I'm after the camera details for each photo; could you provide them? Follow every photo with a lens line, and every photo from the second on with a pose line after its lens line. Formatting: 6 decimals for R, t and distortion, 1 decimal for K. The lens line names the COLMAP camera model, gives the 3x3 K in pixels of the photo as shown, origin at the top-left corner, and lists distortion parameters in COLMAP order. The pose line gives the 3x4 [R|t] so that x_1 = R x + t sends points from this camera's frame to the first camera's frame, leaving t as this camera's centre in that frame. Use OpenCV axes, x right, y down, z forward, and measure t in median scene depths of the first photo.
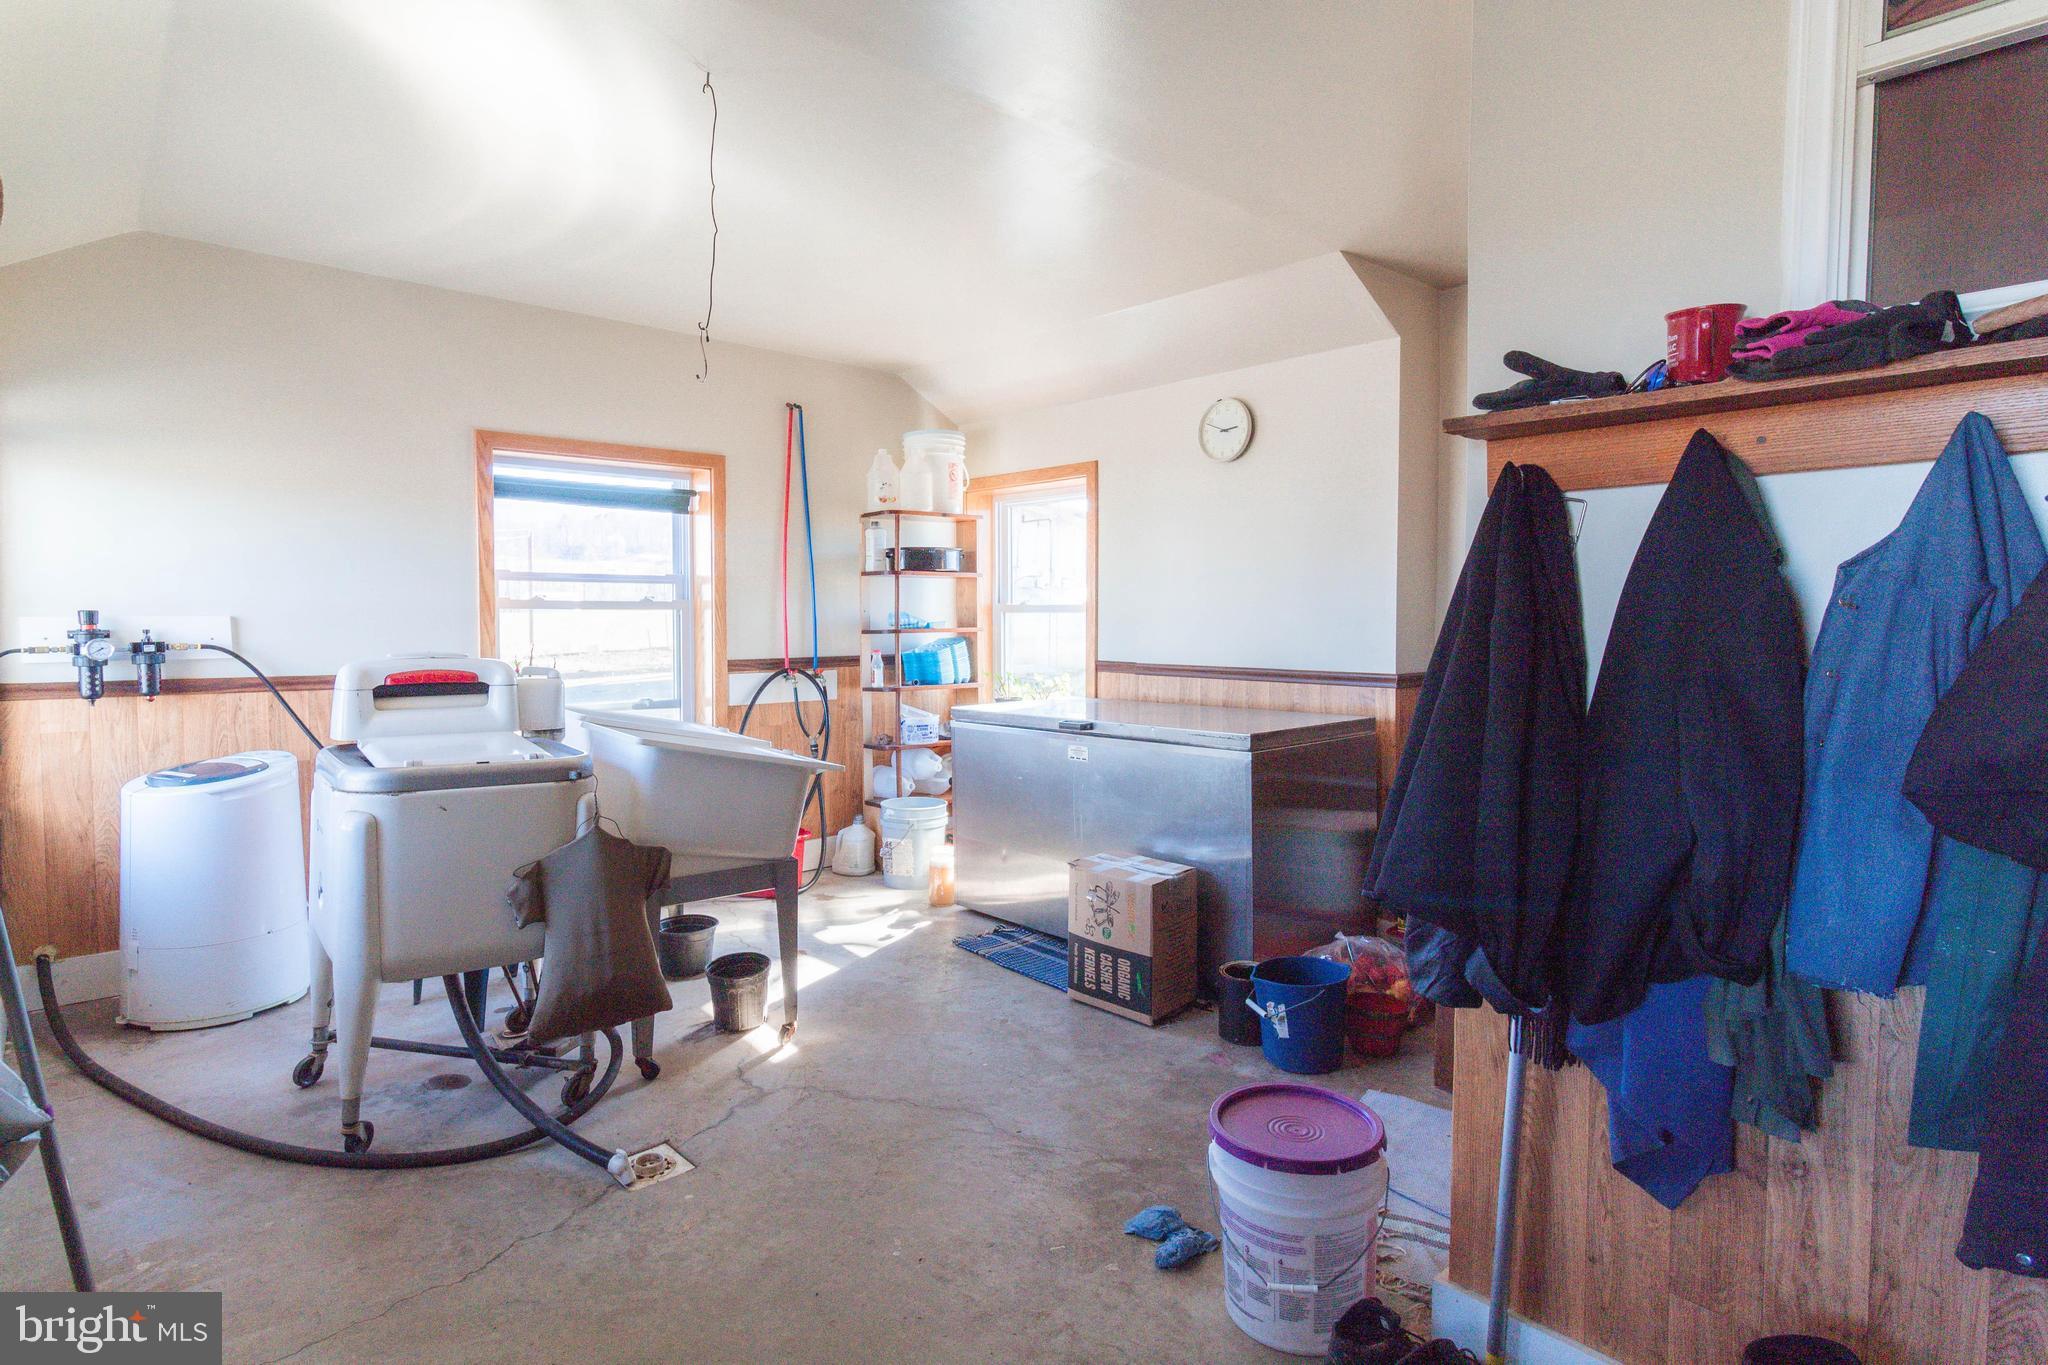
lens RADIAL K [[1081.6, 0, 1030.5], [0, 1081.6, 662.5], [0, 0, 1]] dist [0.003027, -0.000066]
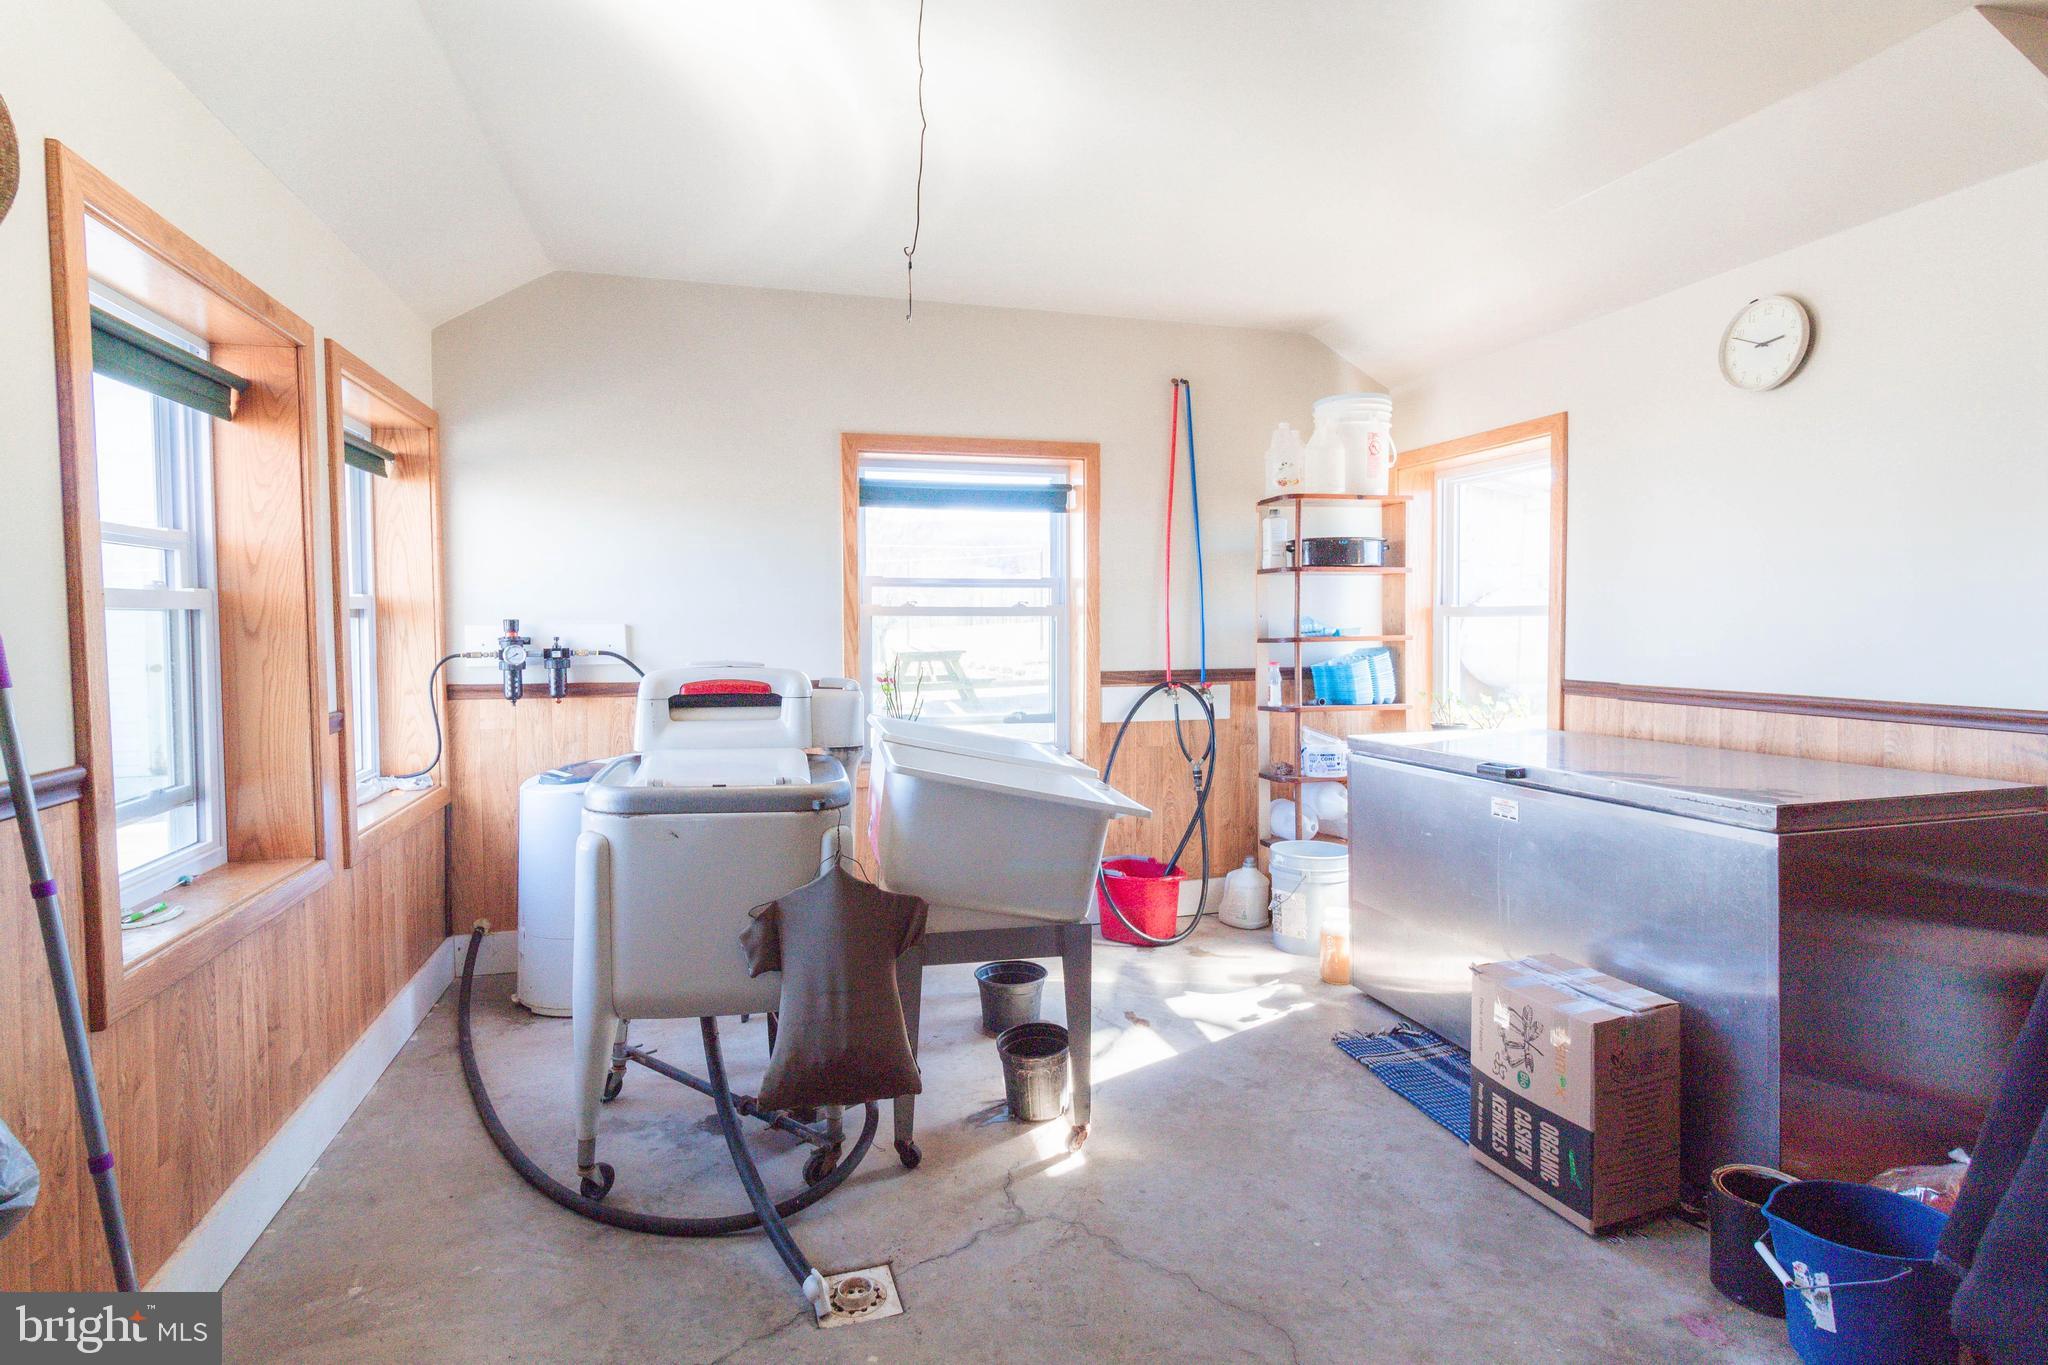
lens RADIAL K [[1081.6, 0, 1030.5], [0, 1081.6, 662.5], [0, 0, 1]] dist [0.003027, -0.000066]
pose [[0.895984, 0.011231, -0.443944, 0.081622], [-0.014774, 0.999881, -0.004522, -0.006100], [0.443840, 0.010610, 0.896043, 0.215405]]
